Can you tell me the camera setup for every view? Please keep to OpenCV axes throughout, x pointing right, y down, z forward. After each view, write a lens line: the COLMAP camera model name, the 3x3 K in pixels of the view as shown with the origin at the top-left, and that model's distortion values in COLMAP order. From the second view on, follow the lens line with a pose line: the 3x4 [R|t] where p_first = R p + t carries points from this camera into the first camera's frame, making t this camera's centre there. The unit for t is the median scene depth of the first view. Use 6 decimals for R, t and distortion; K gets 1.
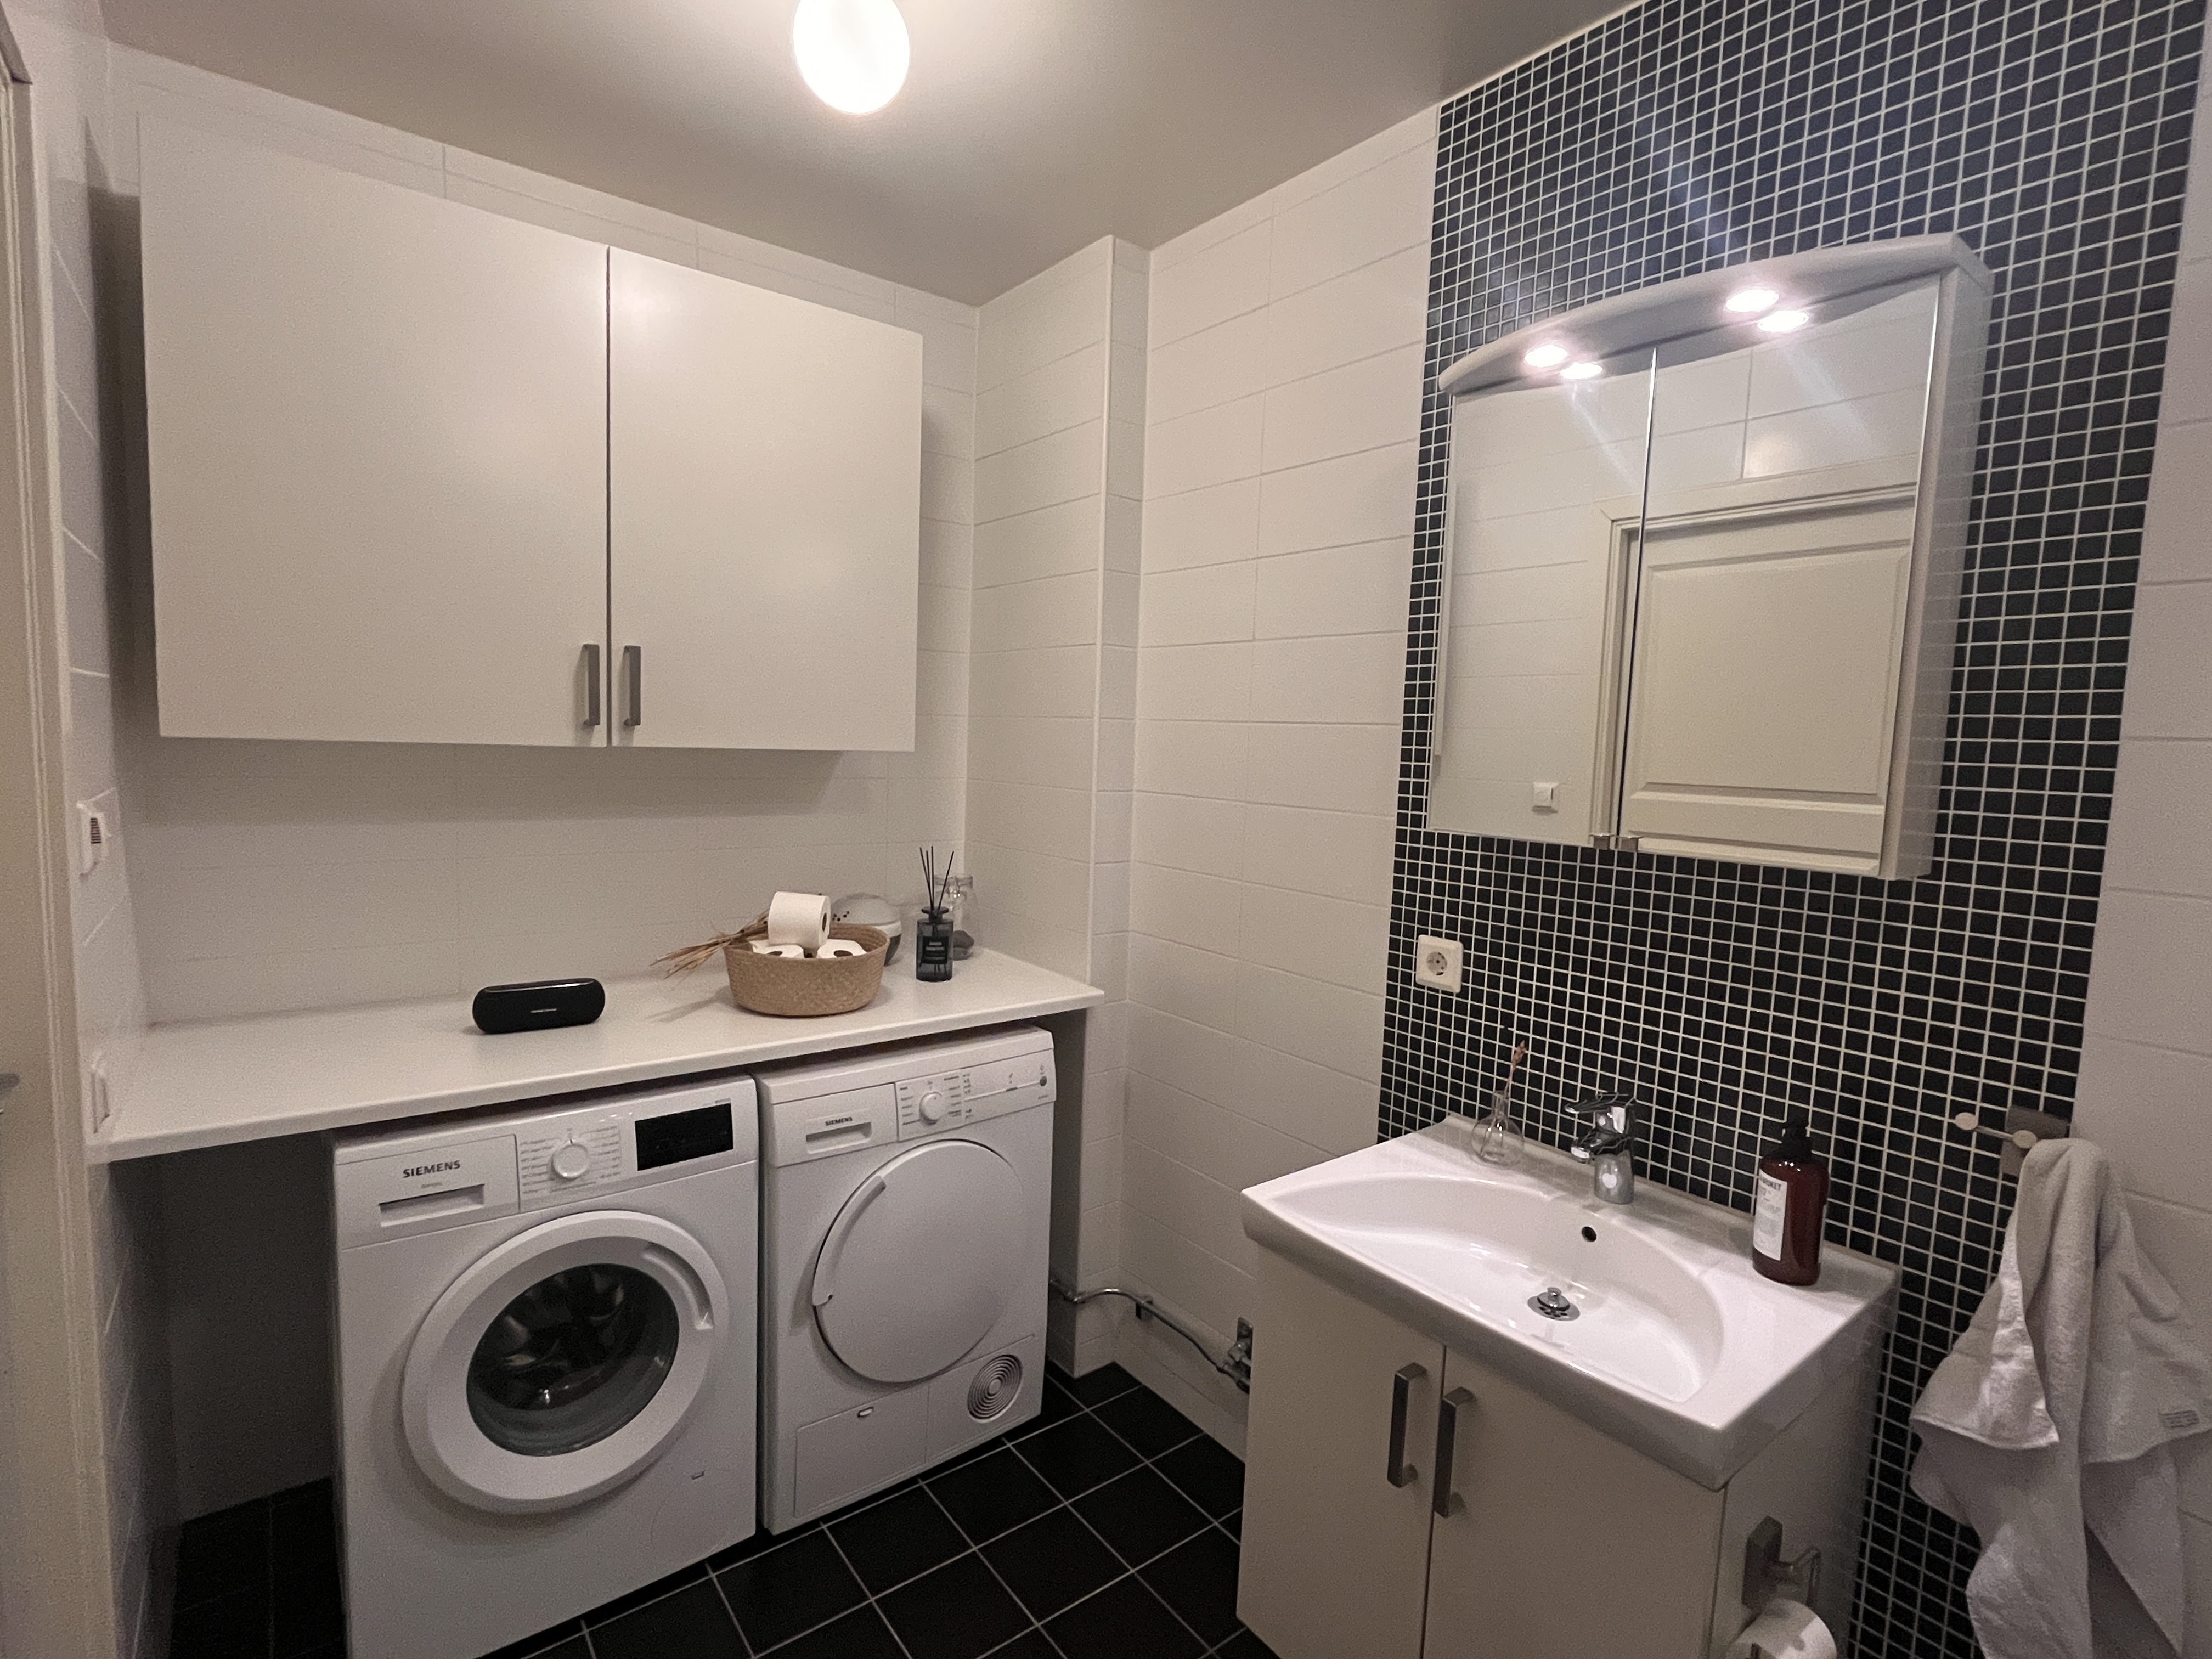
lens RADIAL K [[1051.3, 0, 1106.3], [0, 1051.3, 833.1], [0, 0, 1]] dist [0.000645, -0.000462]
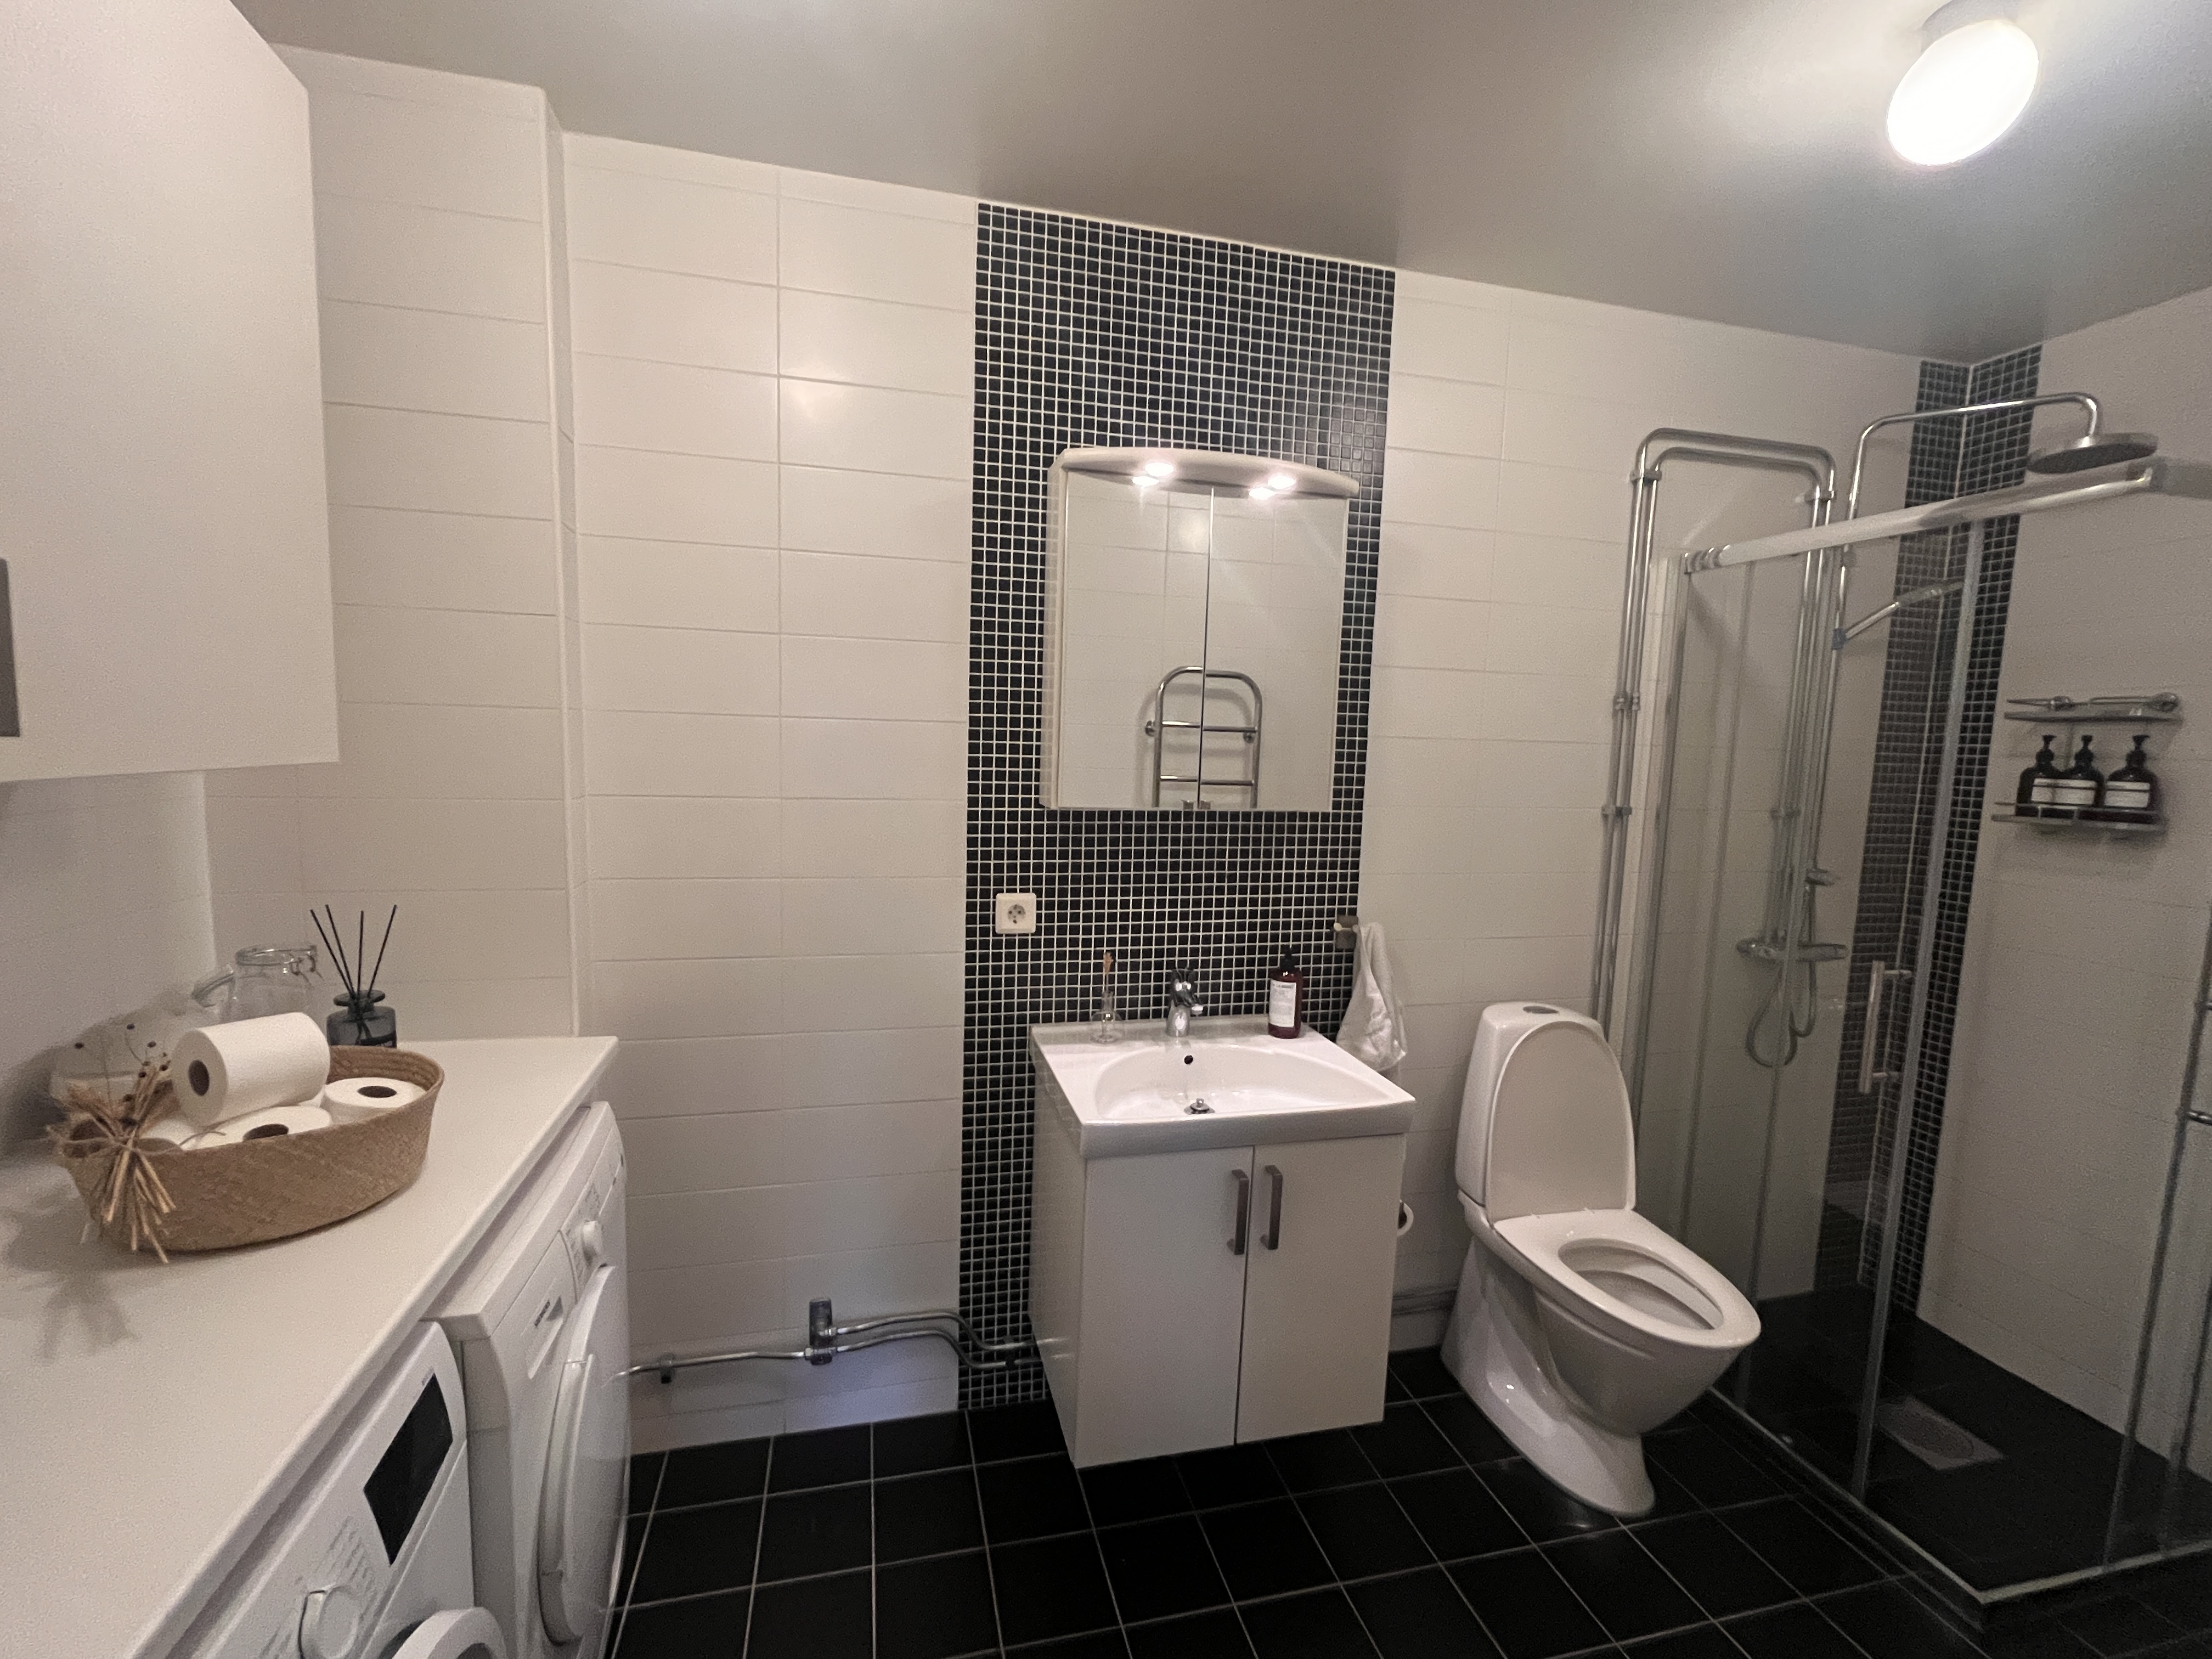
lens RADIAL K [[973.1, 0, 1101.7], [0, 973.1, 830.5], [0, 0, 1]] dist [-0.000791, -0.000324]
pose [[0.413816, -0.118419, 0.902626, -0.696287], [0.067447, 0.992767, 0.099324, -0.085373], [-0.907859, 0.019778, 0.418809, 0.424422]]
